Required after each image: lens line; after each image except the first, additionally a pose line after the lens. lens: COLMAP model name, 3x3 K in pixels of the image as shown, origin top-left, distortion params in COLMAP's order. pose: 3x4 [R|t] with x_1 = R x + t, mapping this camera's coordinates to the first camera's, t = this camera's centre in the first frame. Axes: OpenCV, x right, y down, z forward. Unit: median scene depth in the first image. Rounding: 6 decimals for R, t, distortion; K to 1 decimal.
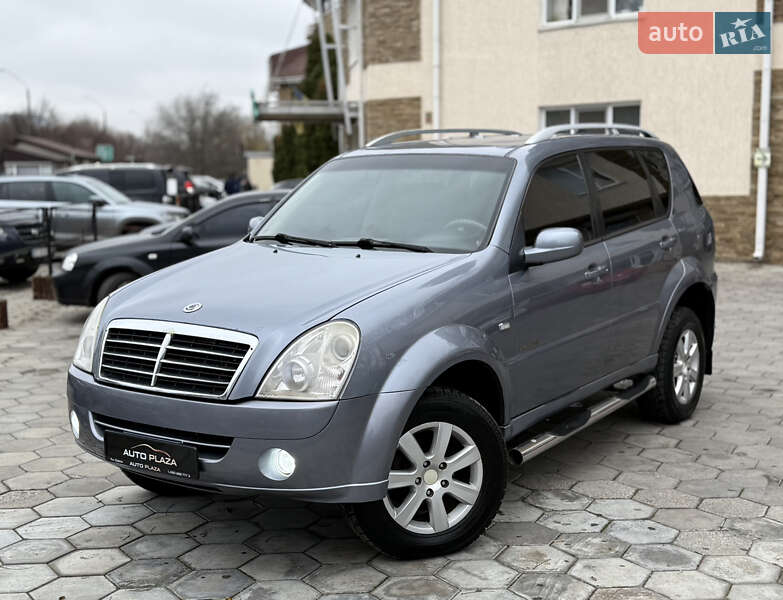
lens RADIAL K [[1072.5, 0, 391.5], [0, 1072.5, 300.0], [0, 0, 1]] dist [0.134276, -0.117396]
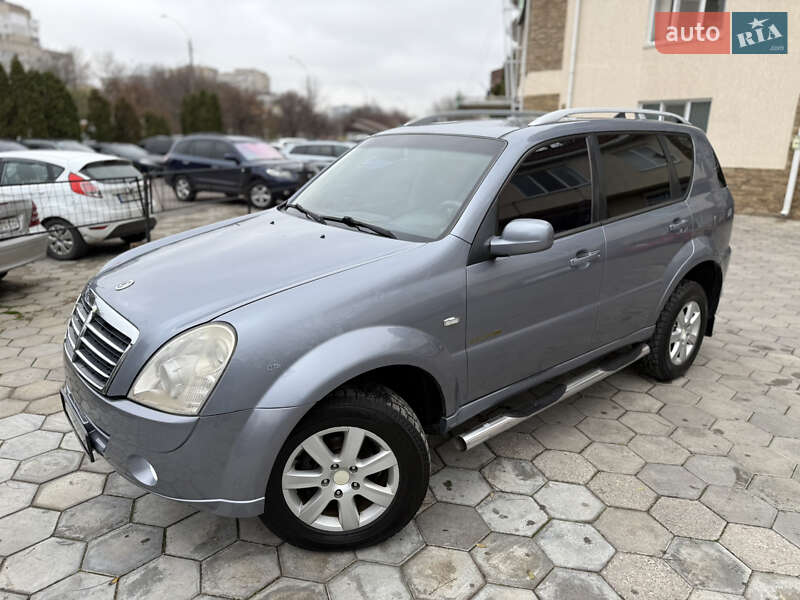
lens RADIAL K [[567.3, 0, 400.6], [0, 567.3, 305.0], [0, 0, 1]] dist [0.032636, -0.049383]
pose [[0.963157, 0.099348, -0.249916, 0.136829], [-0.057236, 0.983700, 0.170463, -0.054732], [0.262777, -0.149879, 0.953145, 0.371233]]
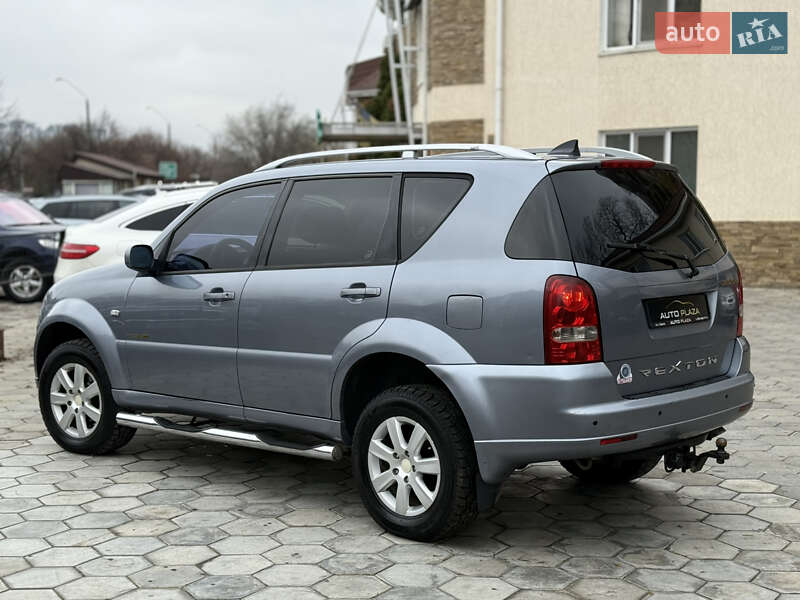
lens RADIAL K [[1245.4, 0, 403.8], [0, 1245.4, 298.2], [0, 0, 1]] dist [0.125800, -0.016043]
pose [[0.997463, 0.015638, -0.069449, 0.118973], [-0.018013, 0.999270, -0.033702, 0.053923], [0.068871, 0.034867, 0.997016, -0.484656]]
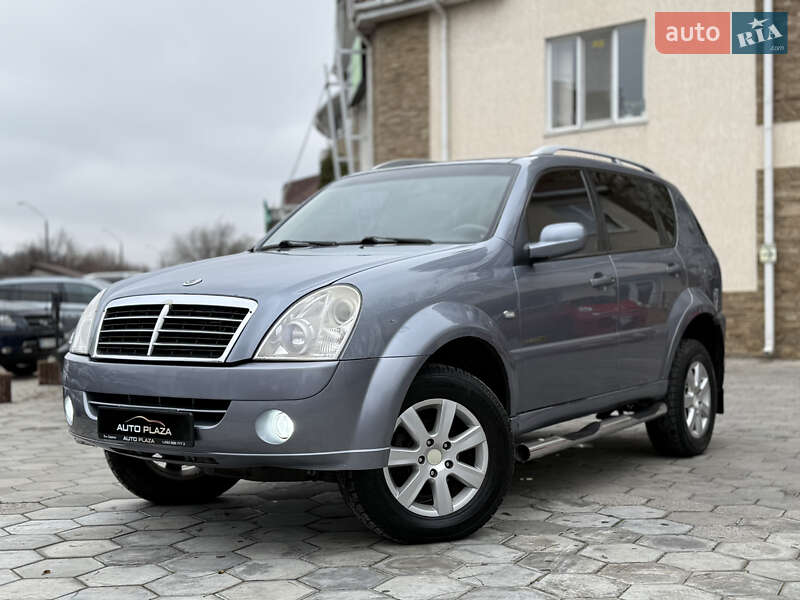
lens RADIAL K [[1071.2, 0, 403.4], [0, 1071.2, 301.8], [0, 0, 1]] dist [0.129043, -0.095943]
pose [[1.000000, 0.000759, 0.000157, 0.005634], [-0.000734, 0.992475, -0.122445, 0.097856], [-0.000249, 0.122444, 0.992475, 0.016571]]
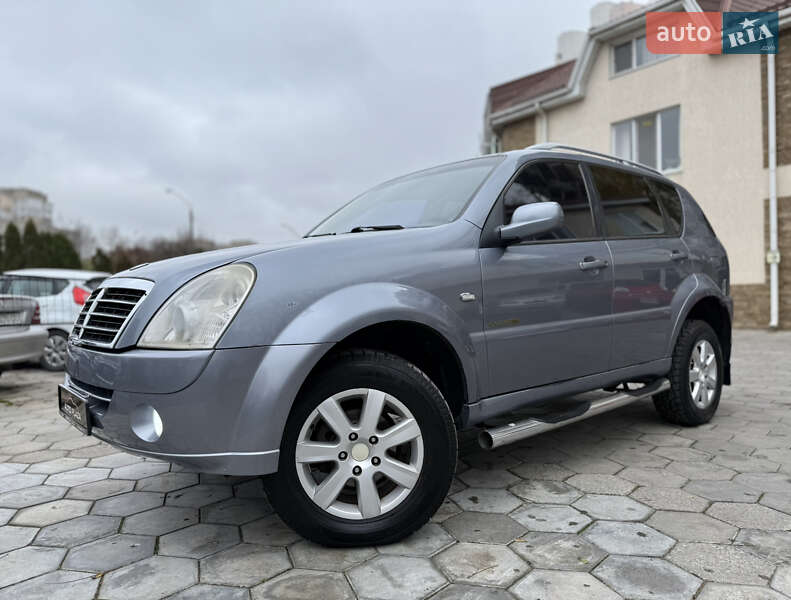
lens RADIAL K [[568.4, 0, 384.9], [0, 568.4, 299.5], [0, 0, 1]] dist [0.031052, -0.045100]
pose [[0.962981, -0.003891, -0.269540, 0.123872], [-0.026943, 0.993499, -0.110603, 0.061608], [0.268218, 0.113771, 0.956617, 0.370093]]
